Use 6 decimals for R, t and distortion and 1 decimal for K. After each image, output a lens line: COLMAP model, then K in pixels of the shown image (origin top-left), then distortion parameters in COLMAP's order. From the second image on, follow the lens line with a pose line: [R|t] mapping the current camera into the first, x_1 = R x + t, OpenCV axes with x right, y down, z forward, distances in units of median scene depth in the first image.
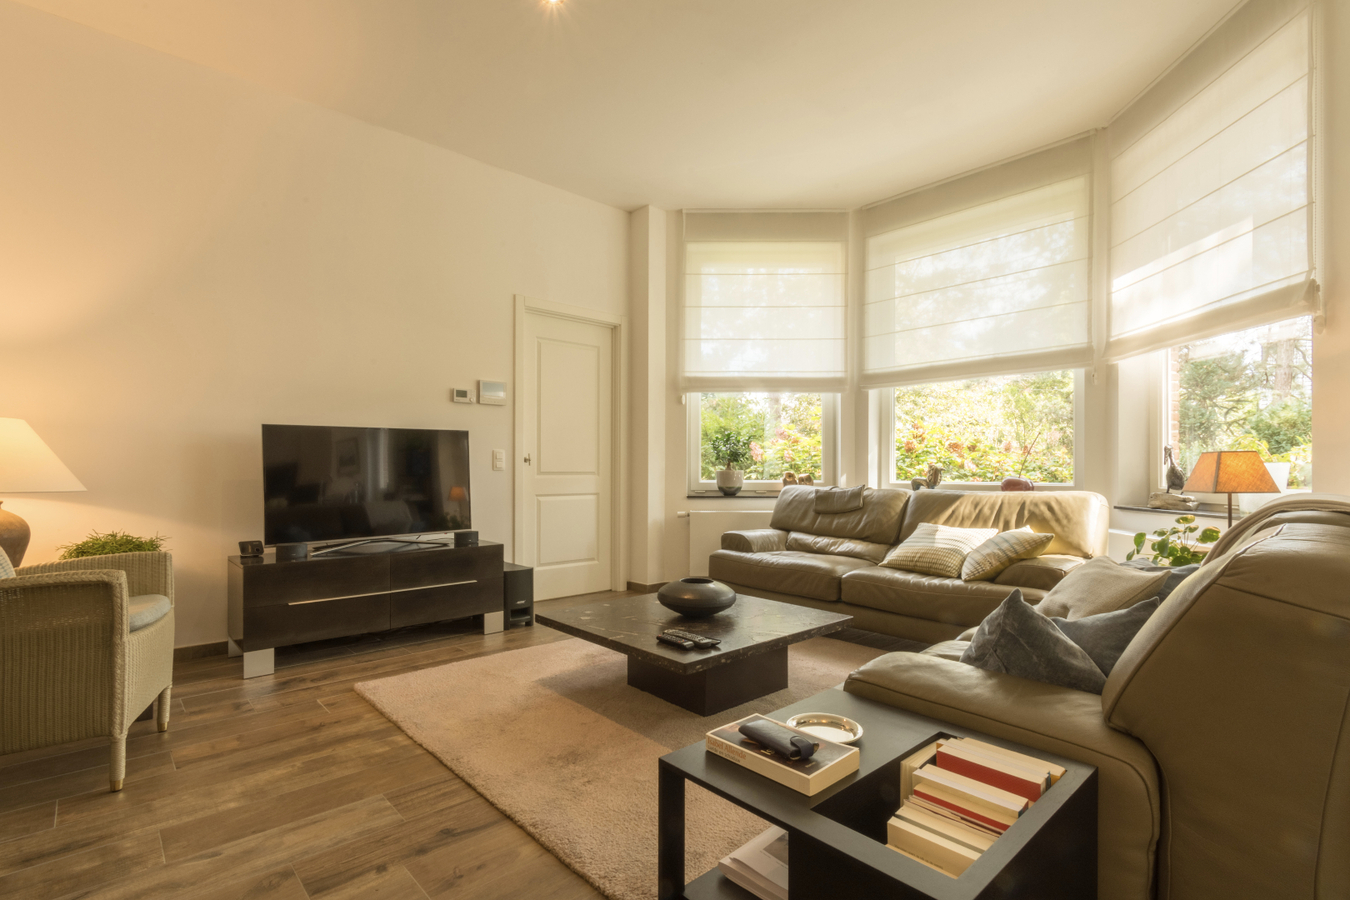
lens RADIAL K [[653.5, 0, 684.3], [0, 653.5, 477.0], [0, 0, 1]] dist [-0.001283, -0.001520]
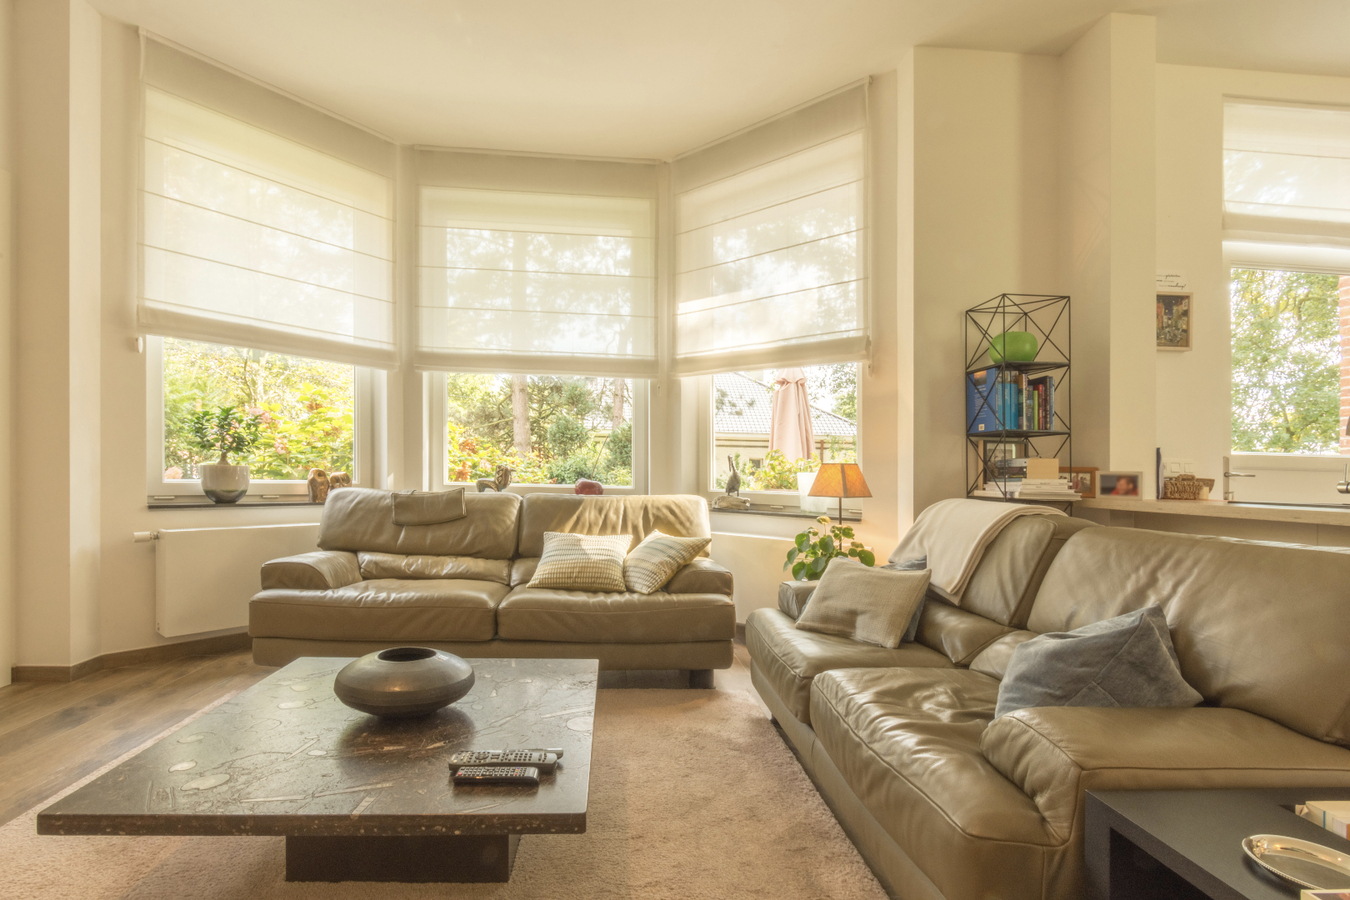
lens RADIAL K [[653.5, 0, 684.3], [0, 653.5, 477.0], [0, 0, 1]] dist [-0.001283, -0.001520]
pose [[0.618156, 0.011006, 0.785979, -0.196467], [-0.014976, 0.999885, -0.002223, -0.004004], [-0.785913, -0.010397, 0.618250, 0.287123]]
